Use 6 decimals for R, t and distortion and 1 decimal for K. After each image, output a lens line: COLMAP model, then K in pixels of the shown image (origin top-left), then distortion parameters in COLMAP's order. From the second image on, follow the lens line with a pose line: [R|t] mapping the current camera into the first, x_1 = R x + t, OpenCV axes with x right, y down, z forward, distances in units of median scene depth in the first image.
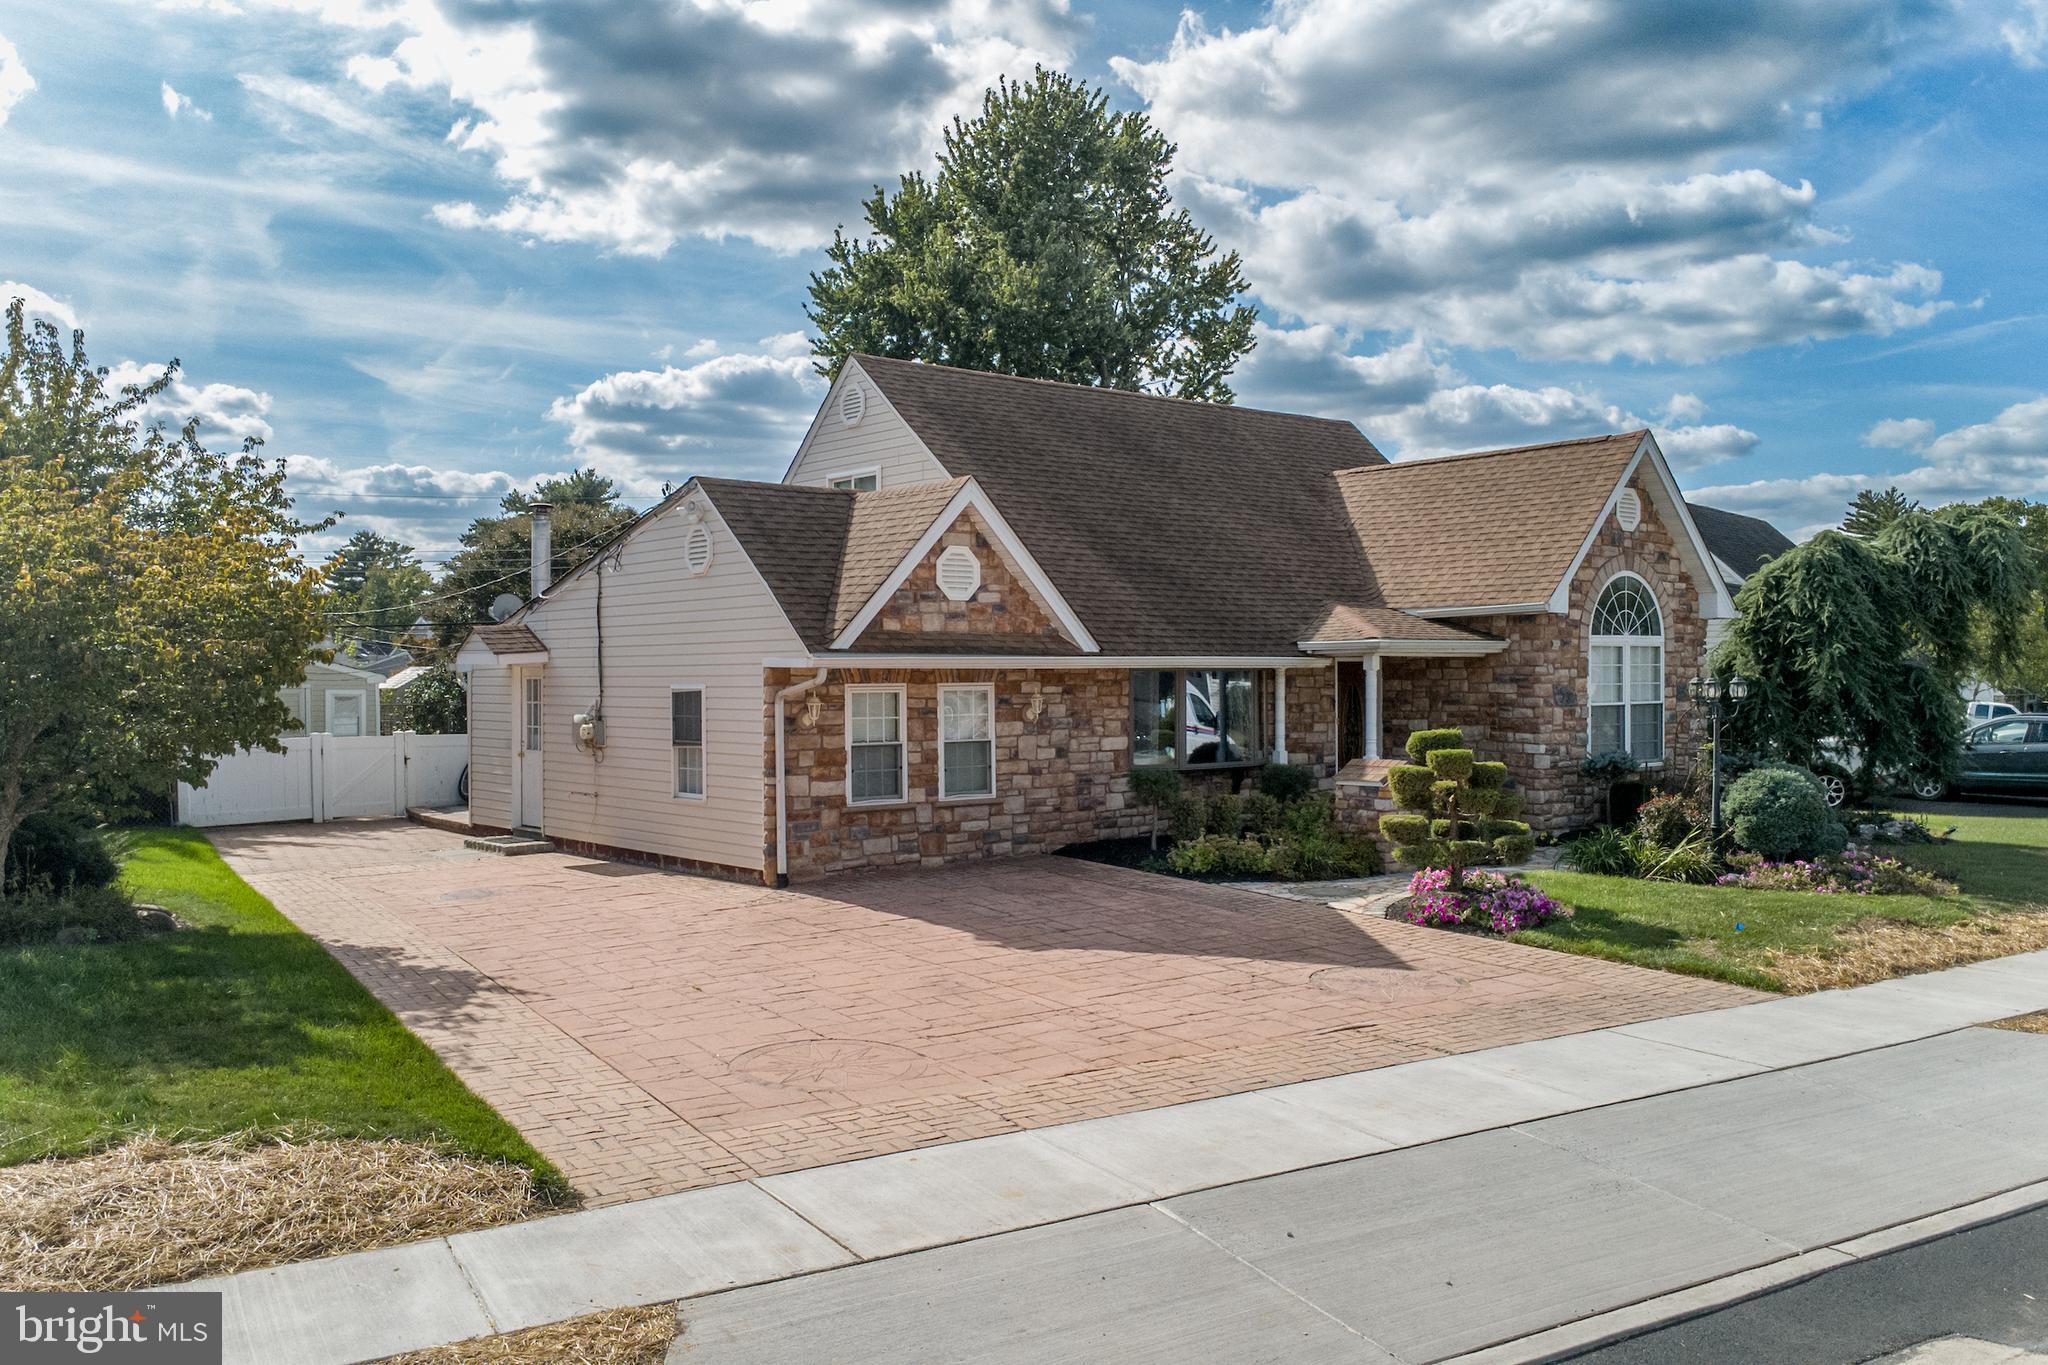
lens RADIAL K [[1711.8, 0, 1024.0], [0, 1711.8, 682.5], [0, 0, 1]] dist [-0.015702, 0.060655]
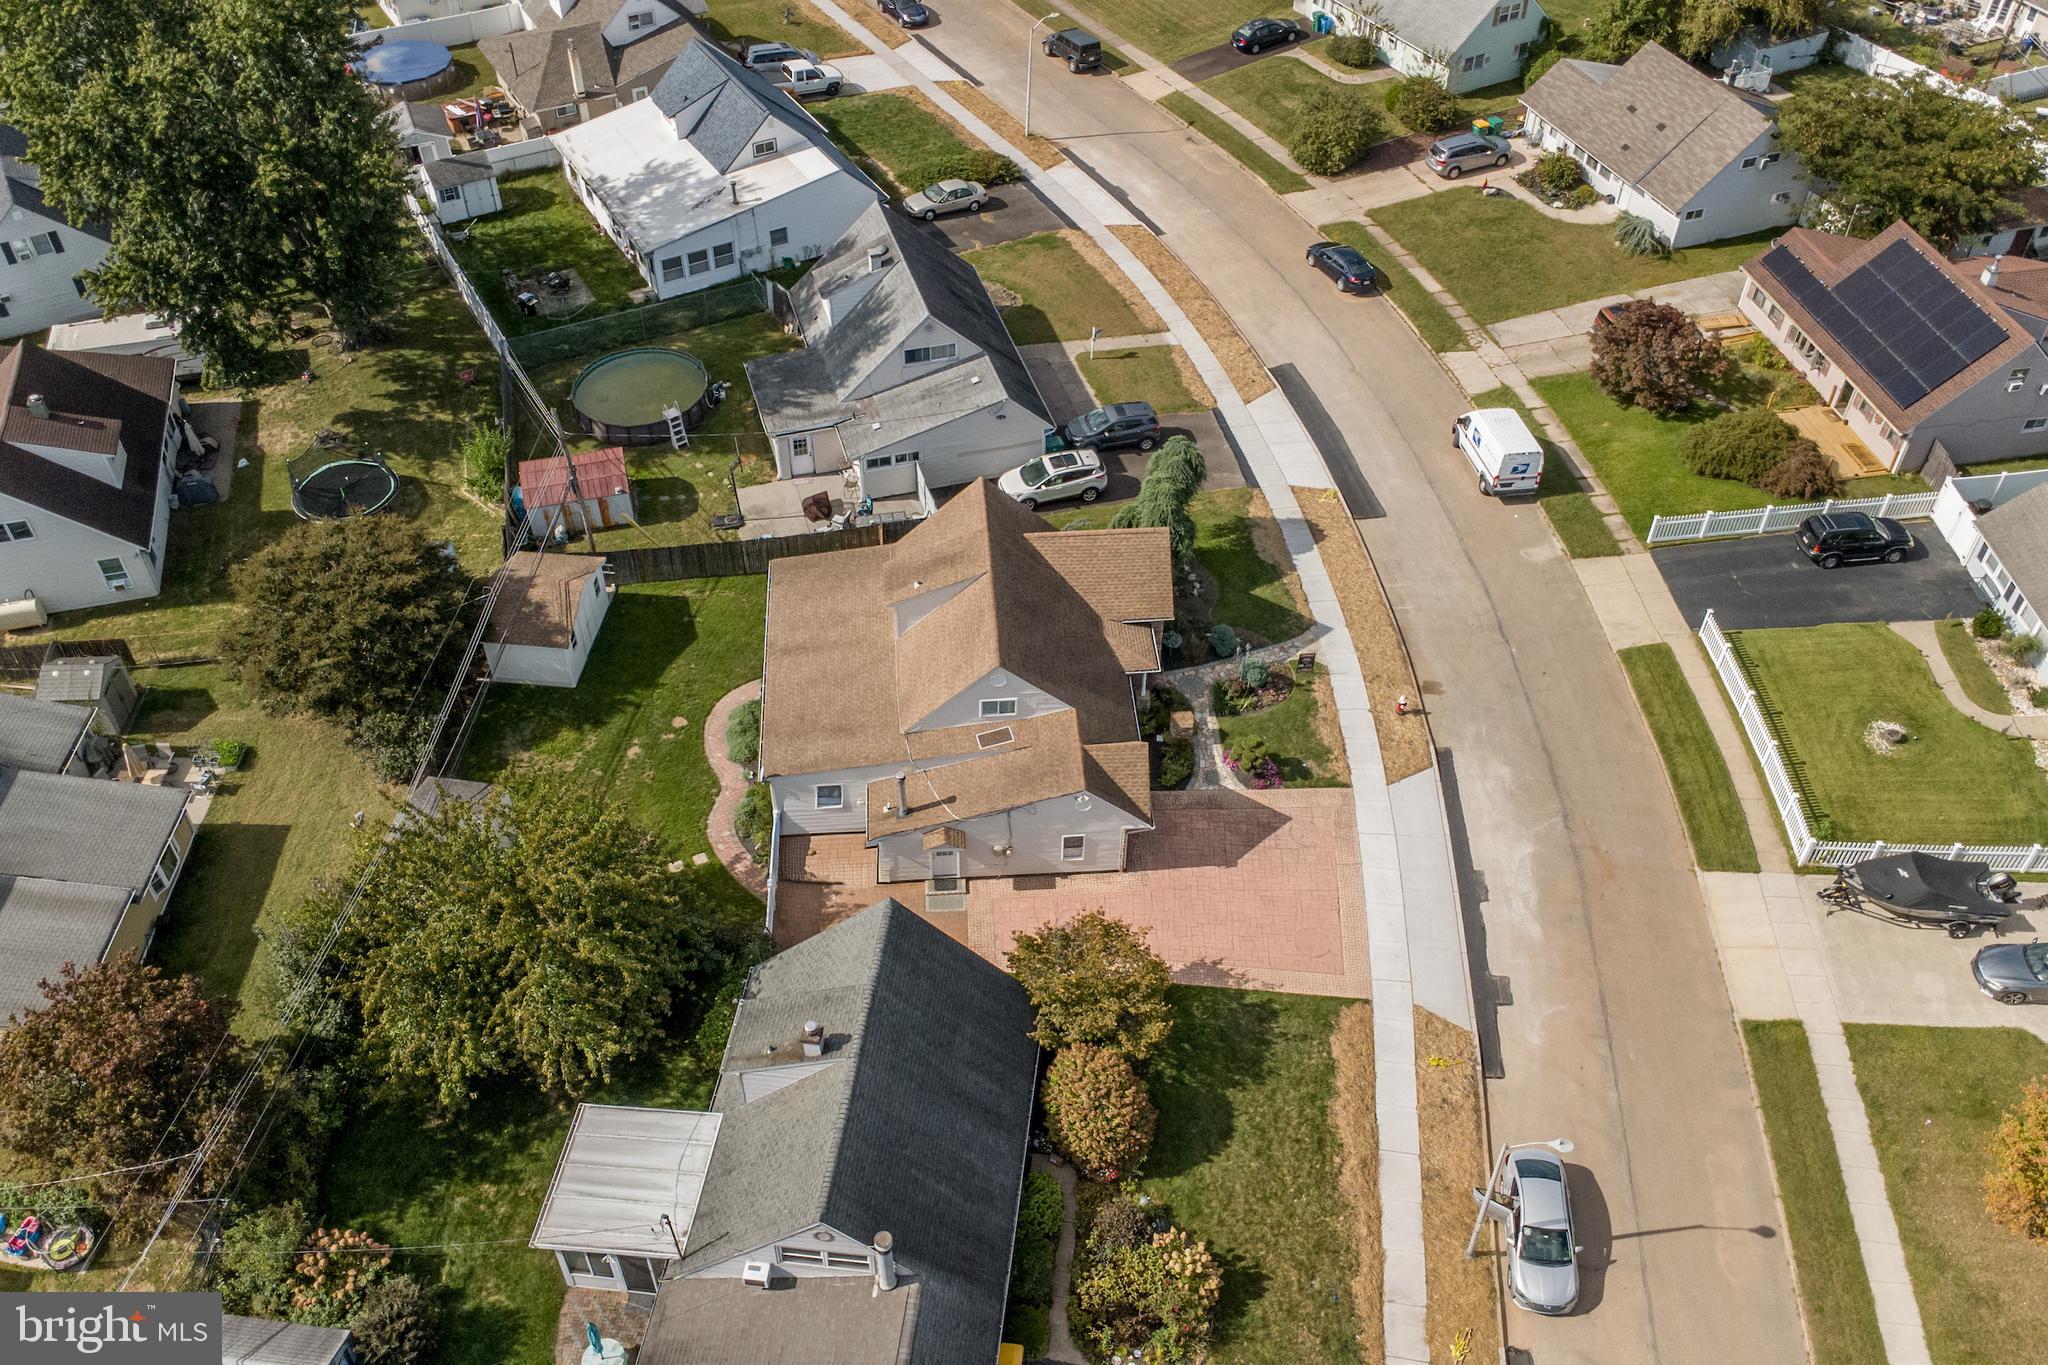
lens RADIAL K [[1711.8, 0, 1024.0], [0, 1711.8, 682.5], [0, 0, 1]] dist [-0.015702, 0.060655]
pose [[0.583303, -0.560657, 0.587726, -1.721254], [-0.002152, 0.722505, 0.691363, -2.097001], [-0.812252, -0.404538, 0.420232, -0.087471]]
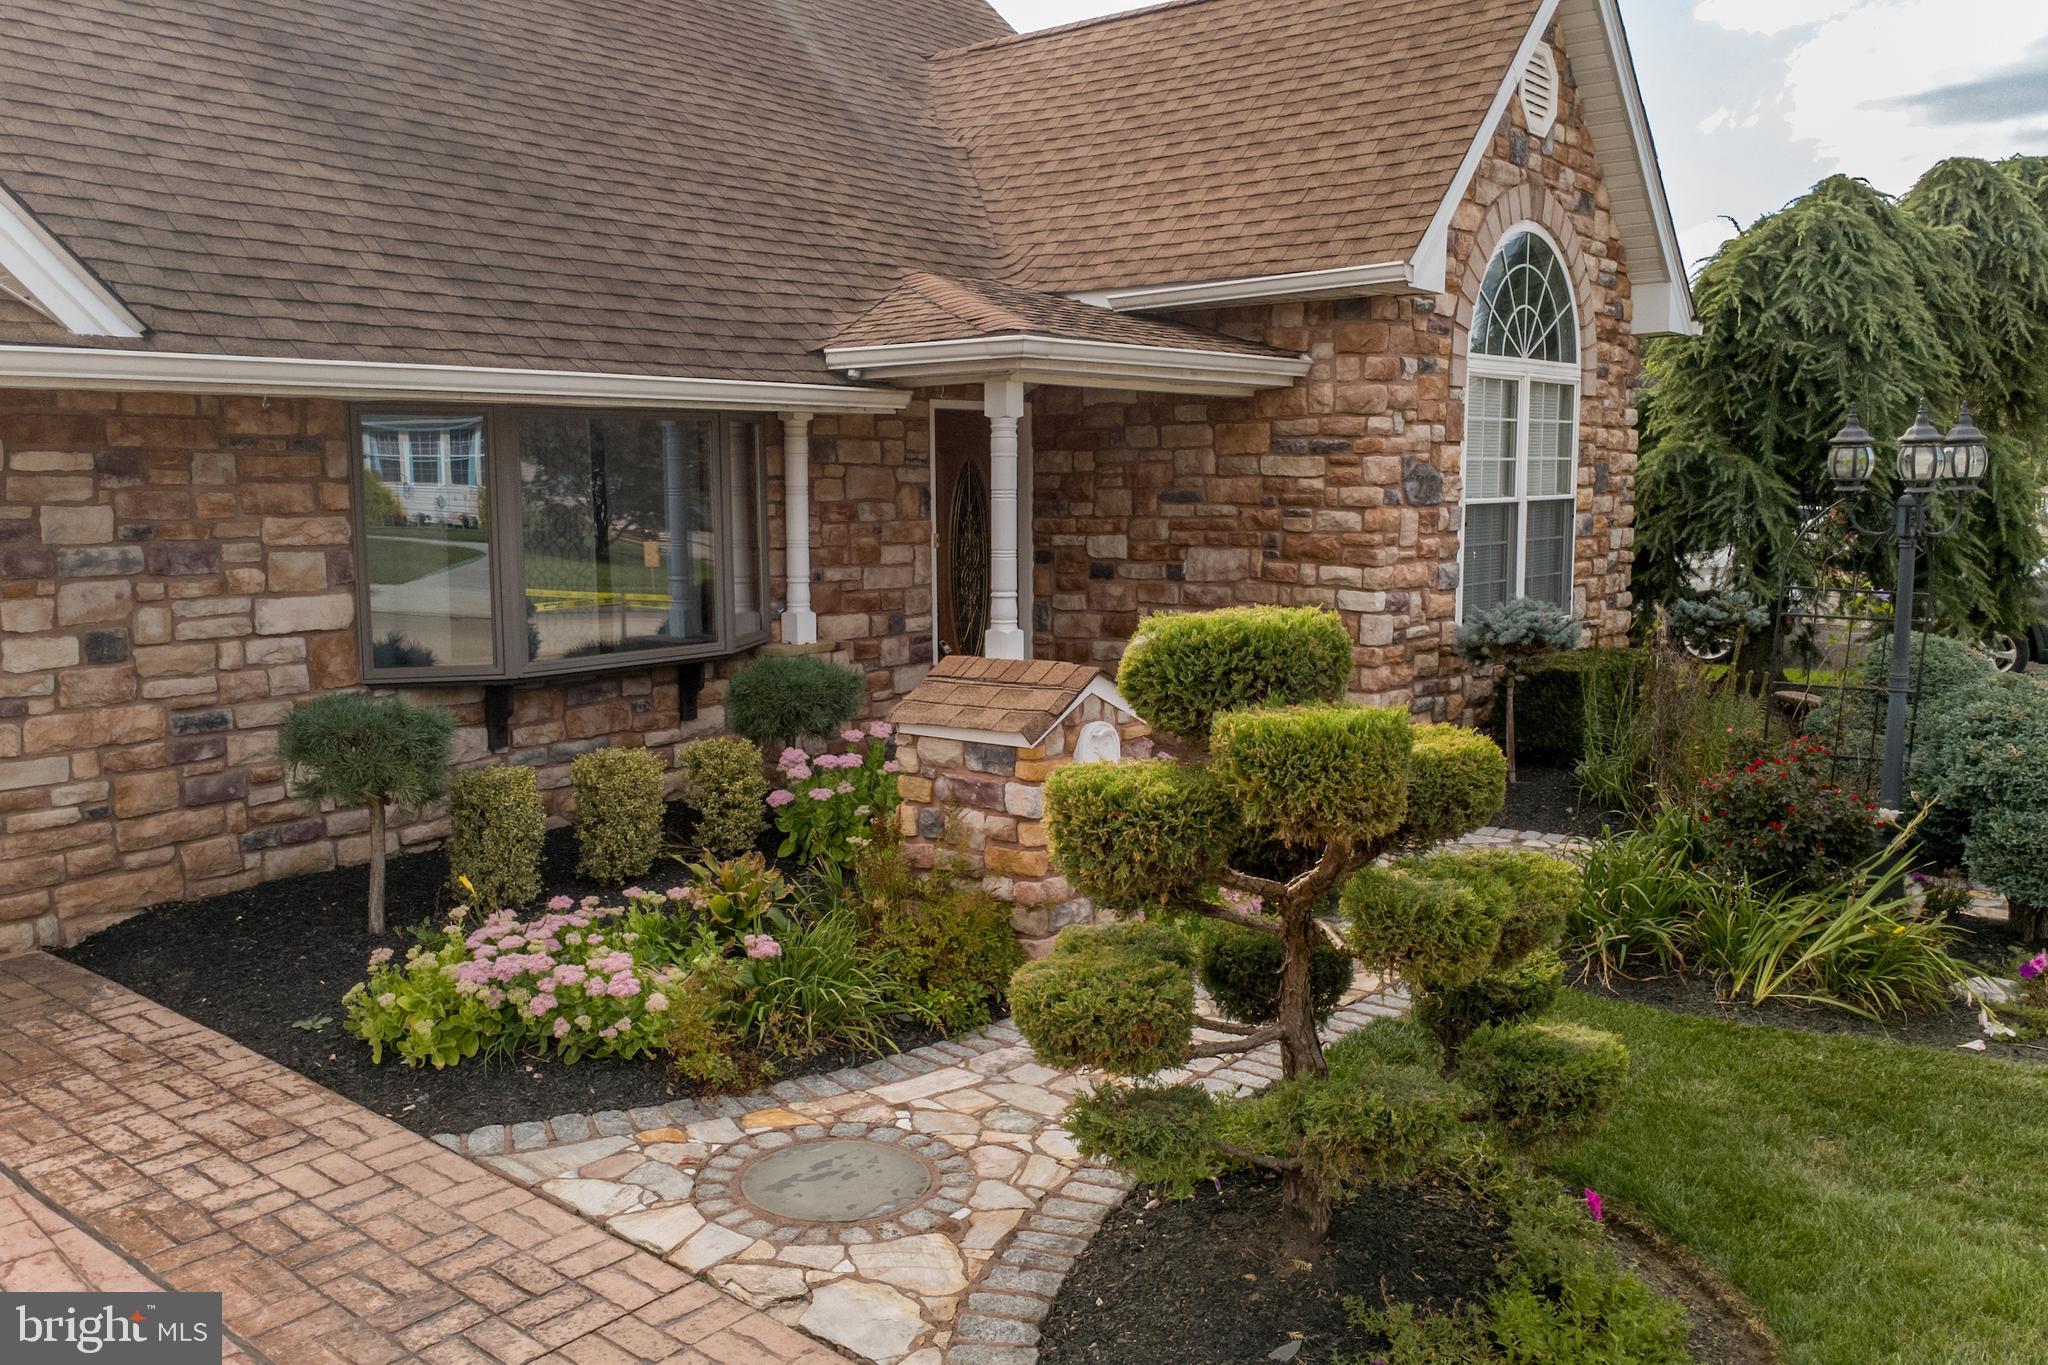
lens RADIAL K [[1711.8, 0, 1024.0], [0, 1711.8, 682.5], [0, 0, 1]] dist [-0.015702, 0.060655]
pose [[0.980351, -0.024111, 0.195781, 0.130209], [0.001184, 0.993203, 0.116385, 0.008073], [-0.197256, -0.113867, 0.973717, 0.612709]]
